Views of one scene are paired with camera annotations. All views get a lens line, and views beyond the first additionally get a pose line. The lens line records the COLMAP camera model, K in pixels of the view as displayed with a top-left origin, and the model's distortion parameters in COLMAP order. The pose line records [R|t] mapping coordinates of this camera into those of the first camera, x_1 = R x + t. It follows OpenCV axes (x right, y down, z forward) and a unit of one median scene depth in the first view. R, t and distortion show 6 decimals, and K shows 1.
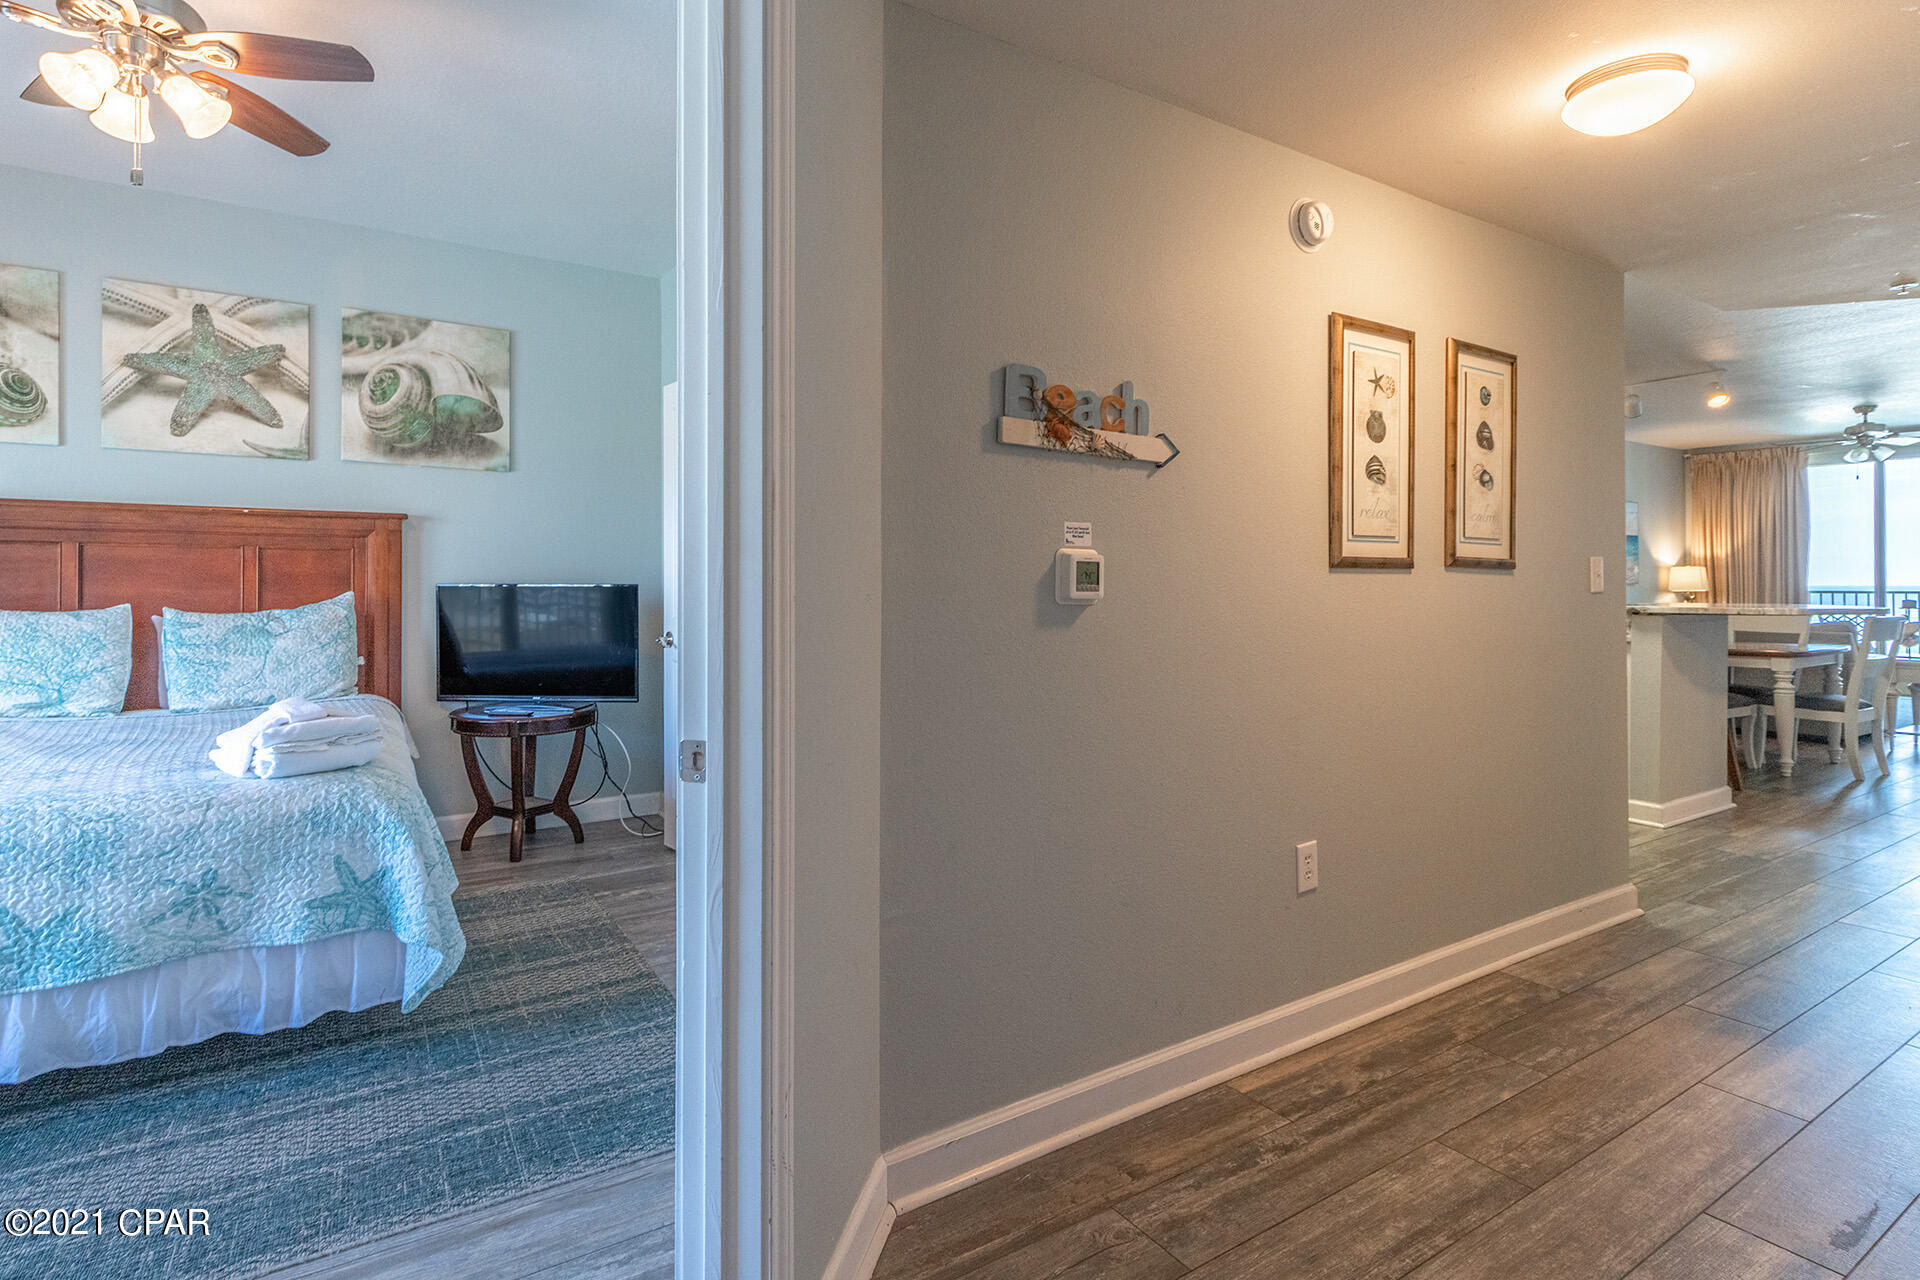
lens RADIAL K [[987.8, 0, 966.9], [0, 987.8, 588.8], [0, 0, 1]] dist [0.009115, 0.000129]
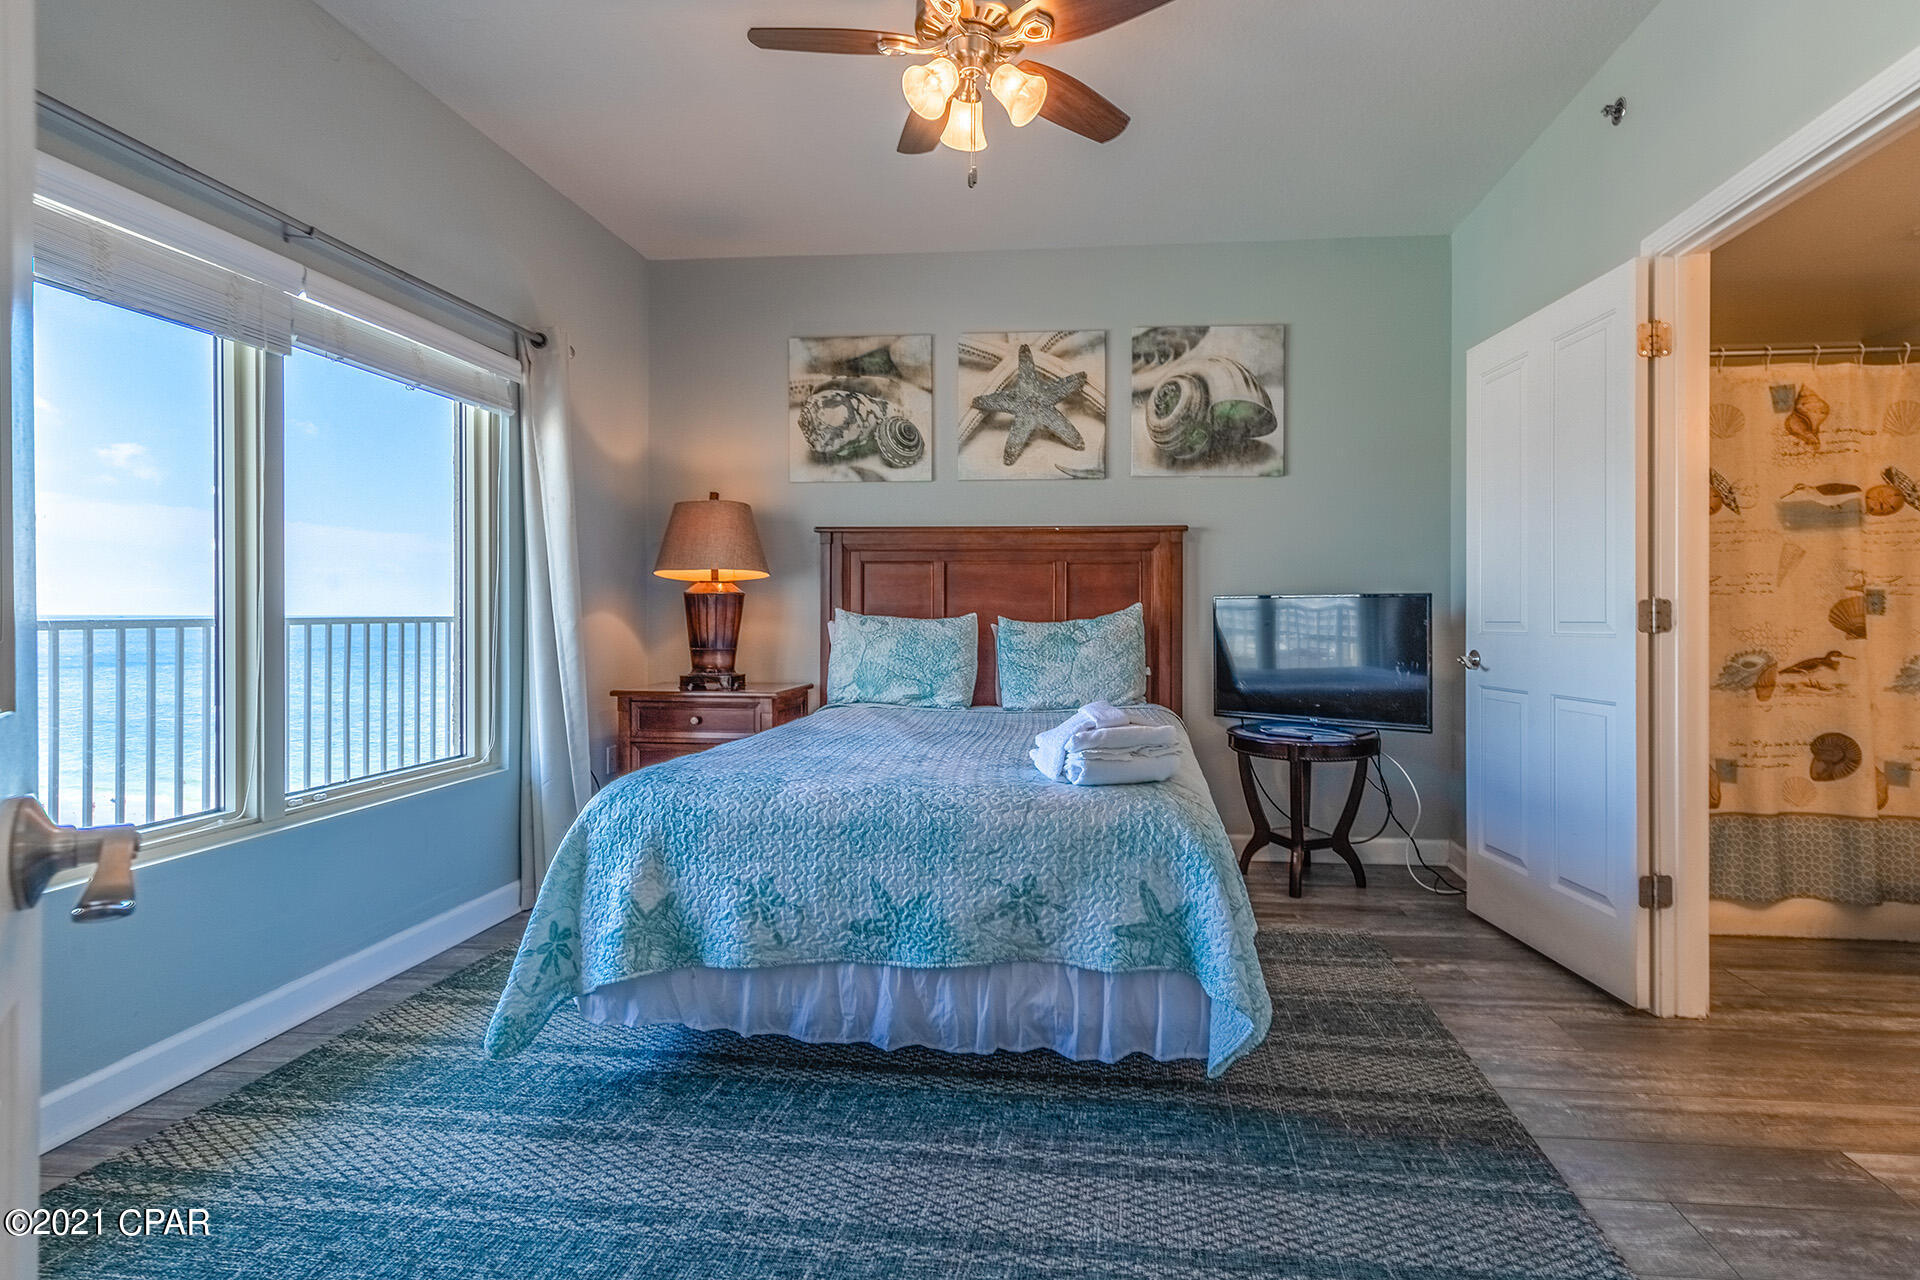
lens RADIAL K [[941.6, 0, 978.3], [0, 941.6, 601.9], [0, 0, 1]] dist [-0.000327, -0.000169]
pose [[0.758503, -0.013123, -0.651538, -0.129809], [0.000419, 0.999807, -0.019650, 0.023389], [0.651670, 0.014631, 0.758362, 0.174837]]
